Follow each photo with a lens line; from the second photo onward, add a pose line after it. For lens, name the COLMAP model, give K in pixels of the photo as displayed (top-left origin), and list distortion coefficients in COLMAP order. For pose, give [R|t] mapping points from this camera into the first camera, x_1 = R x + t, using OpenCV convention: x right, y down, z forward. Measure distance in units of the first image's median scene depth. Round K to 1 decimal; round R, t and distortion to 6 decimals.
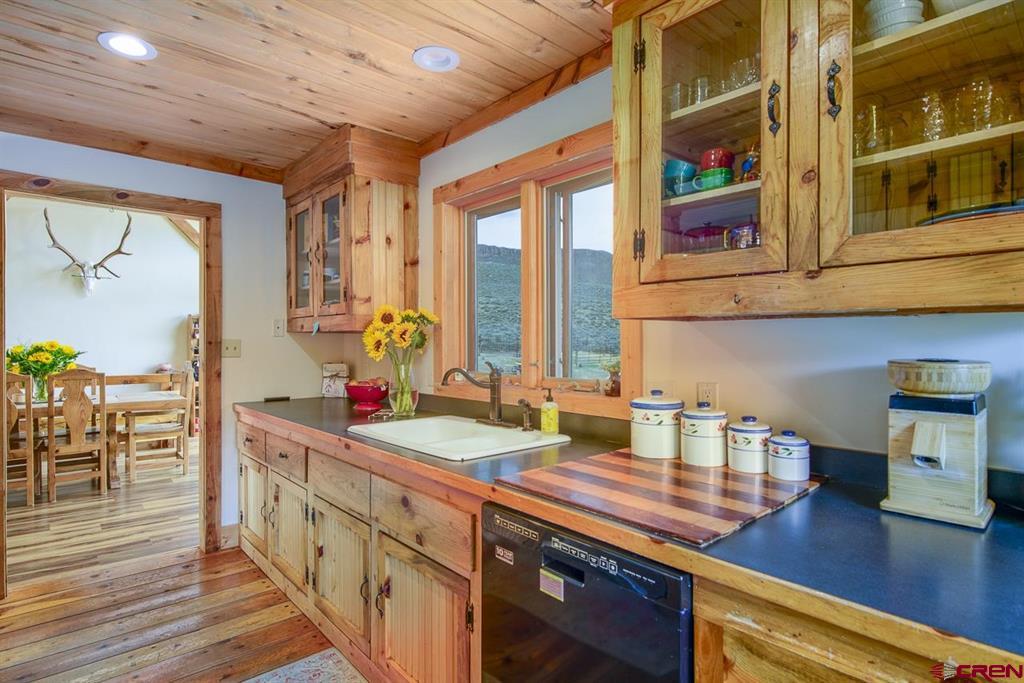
lens RADIAL K [[531.5, 0, 487.0], [0, 531.5, 341.6], [0, 0, 1]] dist [-0.002575, -0.003479]
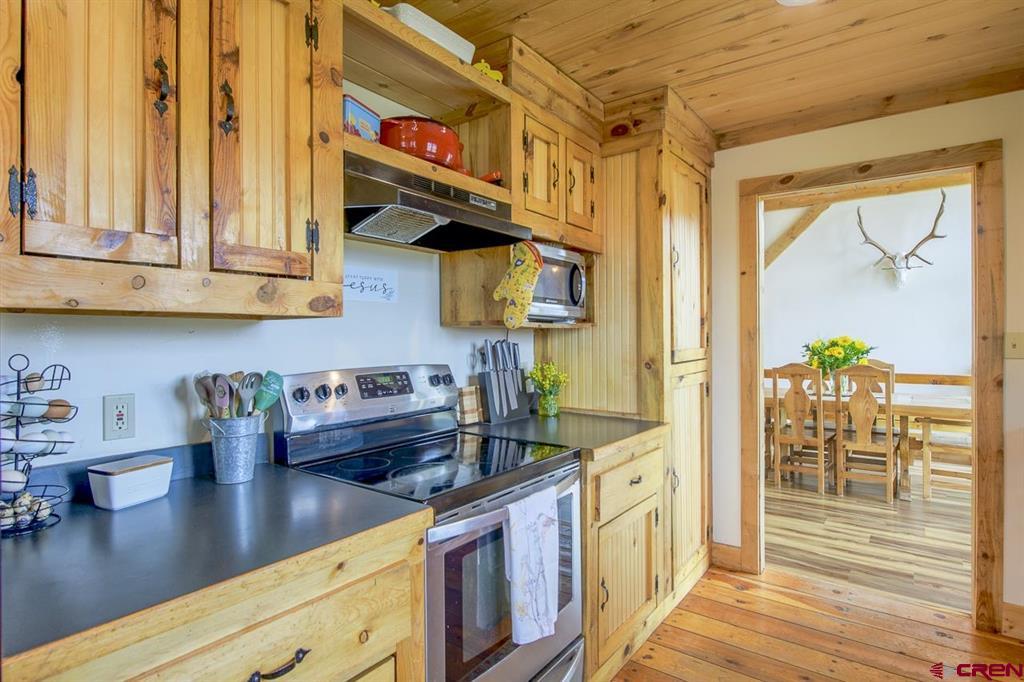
lens RADIAL K [[531.5, 0, 518.1], [0, 531.5, 336.7], [0, 0, 1]] dist [-0.002575, -0.003479]
pose [[0.237795, -0.003424, -0.971309, 0.017666], [0.004588, 0.999987, -0.002402, -0.000081], [0.971304, -0.003885, 0.237808, 0.193287]]
